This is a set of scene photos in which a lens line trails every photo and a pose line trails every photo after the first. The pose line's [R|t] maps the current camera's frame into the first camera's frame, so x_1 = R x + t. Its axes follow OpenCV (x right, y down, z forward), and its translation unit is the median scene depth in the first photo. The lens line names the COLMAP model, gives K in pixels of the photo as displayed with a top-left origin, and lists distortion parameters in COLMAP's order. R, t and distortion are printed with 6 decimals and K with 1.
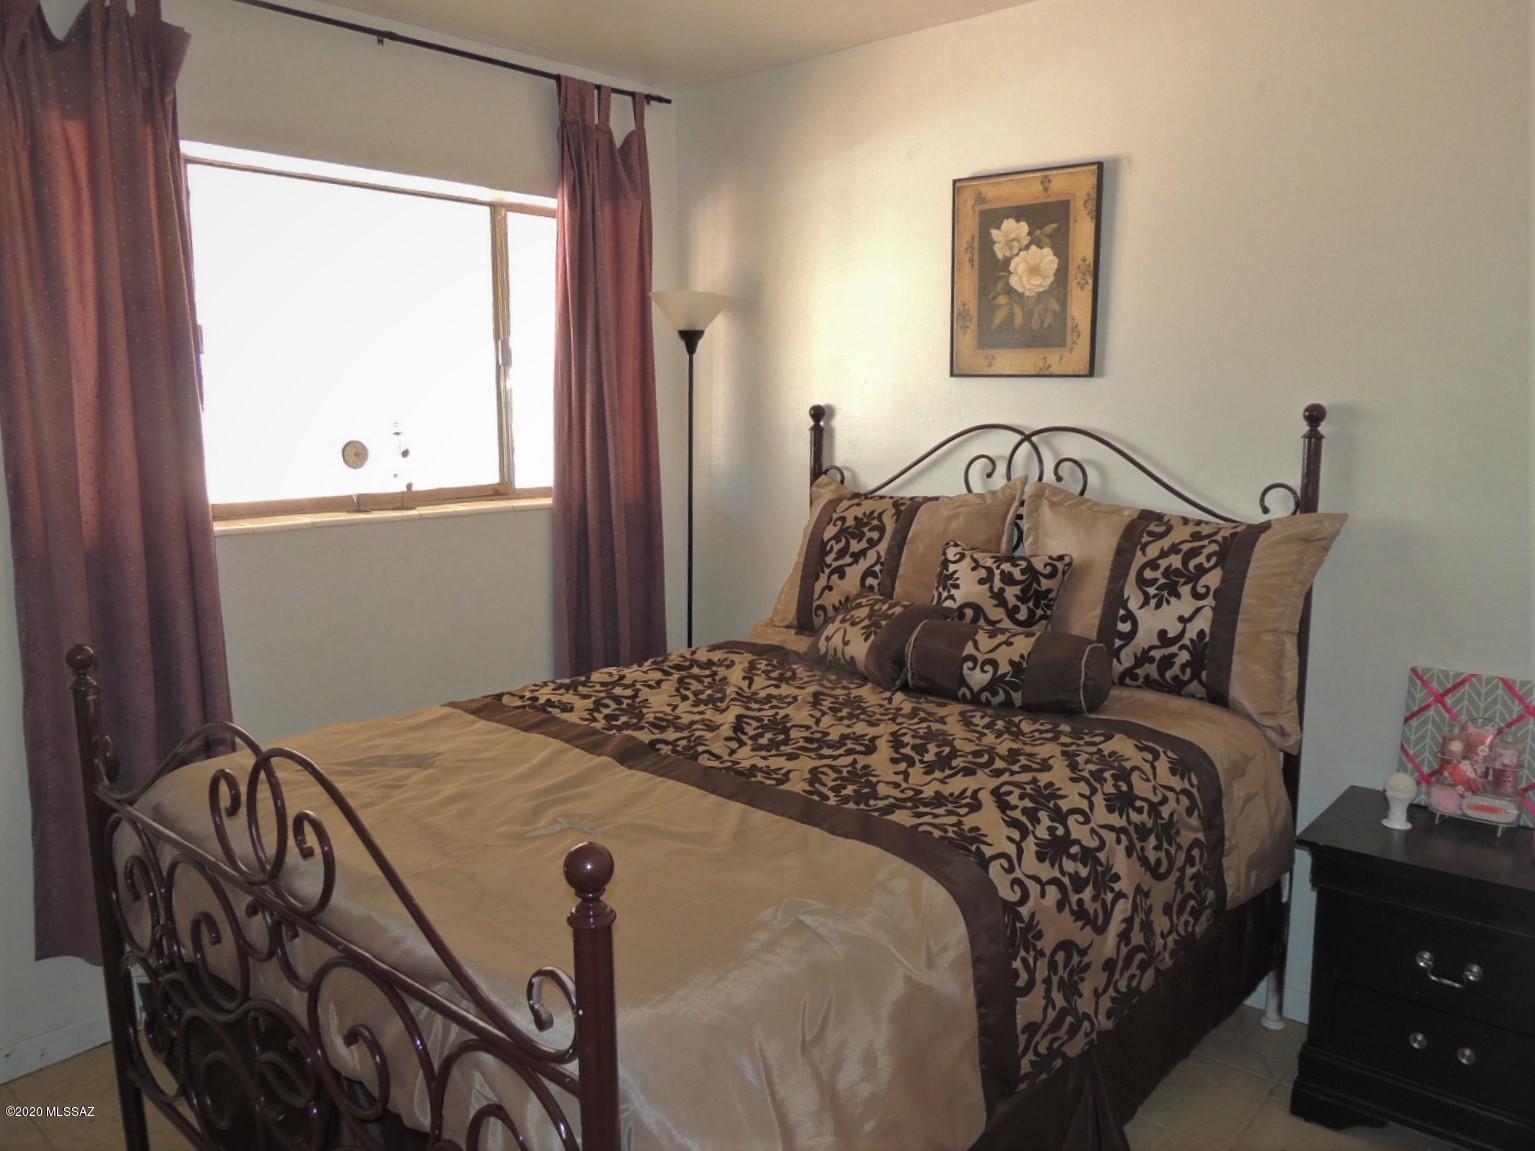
lens RADIAL K [[1137.4, 0, 769.6], [0, 1137.4, 577.1], [0, 0, 1]] dist [-0.030511, 0.012455]
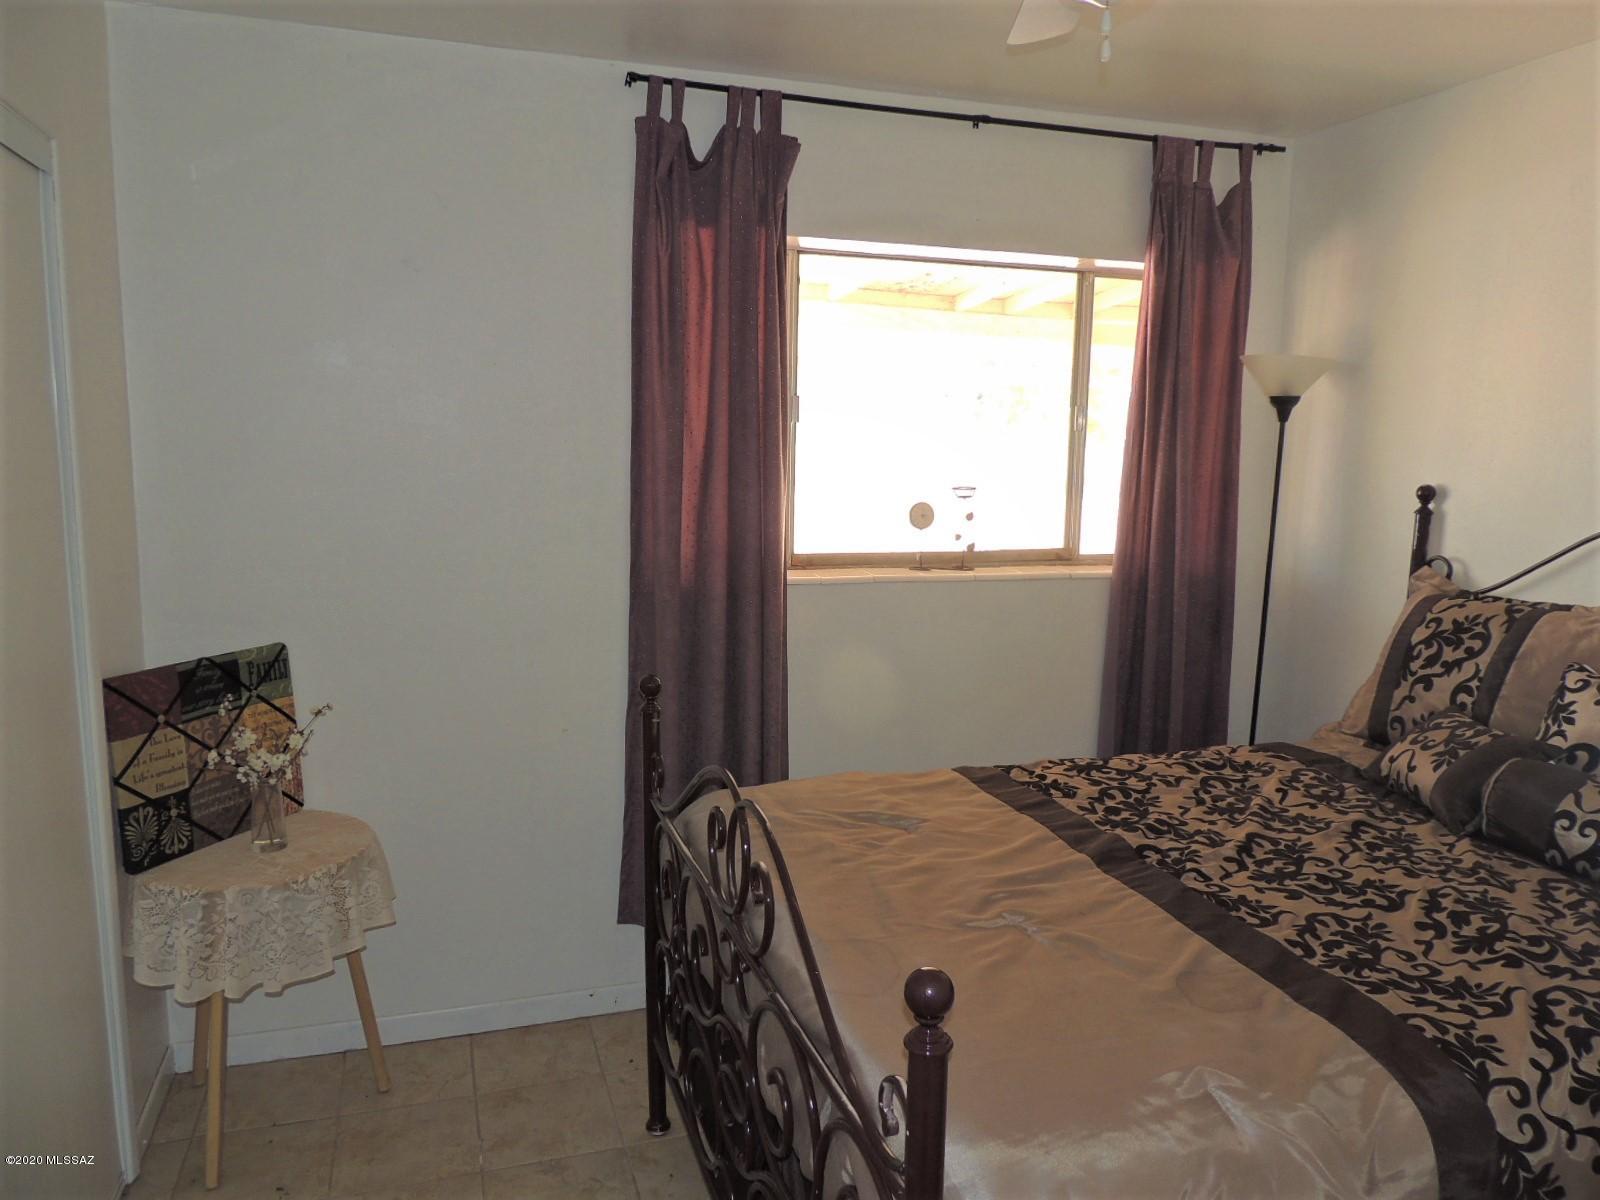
lens RADIAL K [[1134.4, 0, 801.7], [0, 1134.4, 601.3], [0, 0, 1]] dist [-0.023906, -0.000645]
pose [[0.862852, 0.090941, -0.497208, 0.091482], [-0.096961, 0.995193, 0.013758, -0.039667], [0.496069, 0.036339, 0.867522, 0.030349]]
